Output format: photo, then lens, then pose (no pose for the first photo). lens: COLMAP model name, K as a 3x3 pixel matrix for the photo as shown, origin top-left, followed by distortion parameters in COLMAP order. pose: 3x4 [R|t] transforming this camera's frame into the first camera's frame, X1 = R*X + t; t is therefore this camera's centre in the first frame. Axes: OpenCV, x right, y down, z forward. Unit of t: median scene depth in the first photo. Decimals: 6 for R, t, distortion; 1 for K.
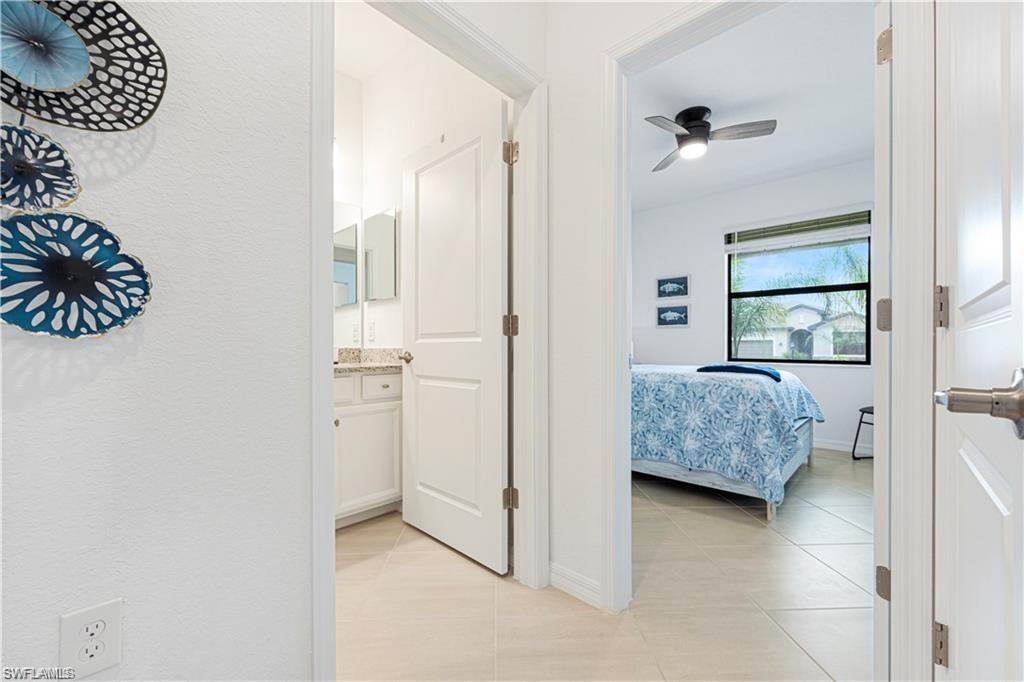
lens RADIAL K [[410.2, 0, 514.1], [0, 410.2, 342.4], [0, 0, 1]] dist [-0.000332, 0.000533]
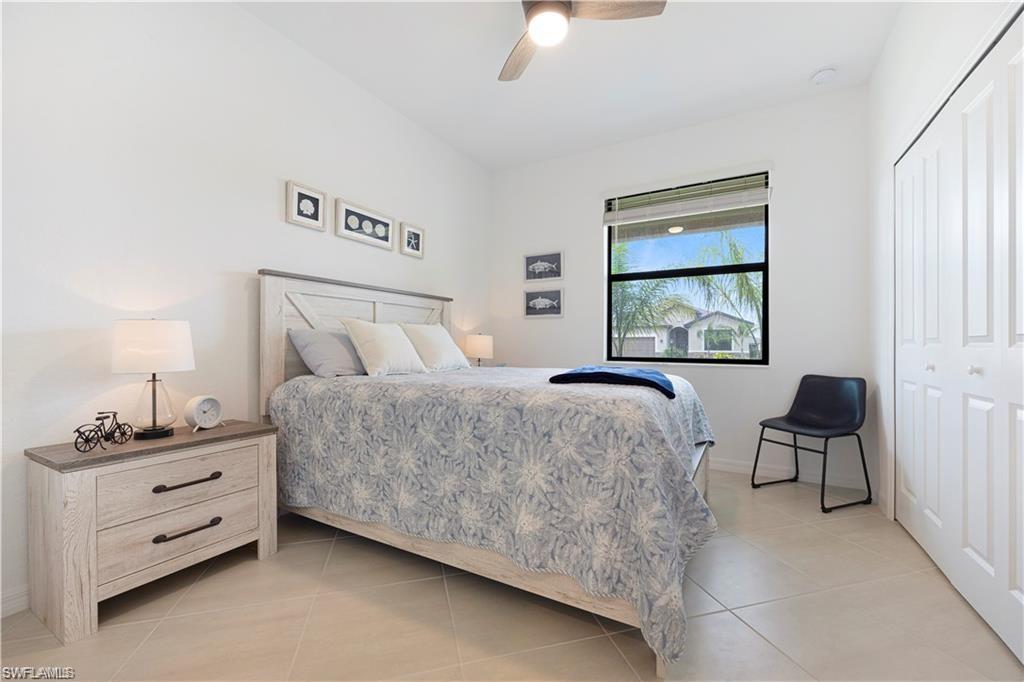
lens RADIAL K [[410.2, 0, 513.0], [0, 410.2, 341.9], [0, 0, 1]] dist [-0.000332, 0.000533]
pose [[0.973388, -0.001319, 0.229160, 0.256966], [0.000200, 0.999988, 0.004909, 0.009201], [-0.229164, -0.004733, 0.973376, 0.429428]]
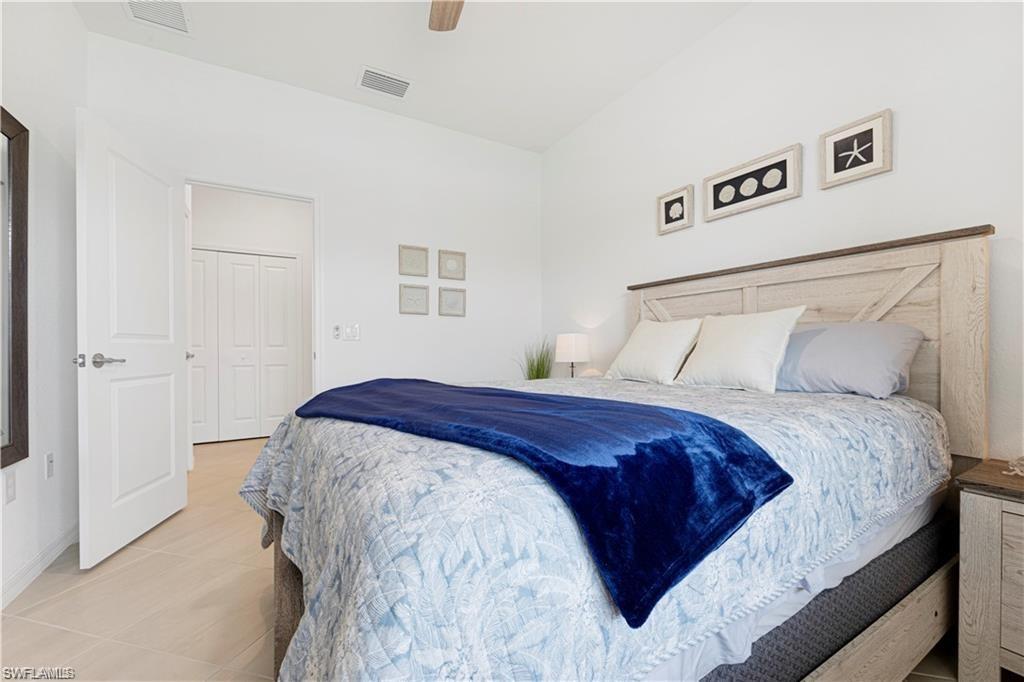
lens RADIAL K [[410.2, 0, 509.9], [0, 410.2, 348.3], [0, 0, 1]] dist [-0.000332, 0.000533]
pose [[-0.286309, -0.006068, -0.958118, 1.029820], [0.004813, 0.999958, -0.007771, 0.028814], [0.958125, -0.006836, -0.286267, 1.353588]]
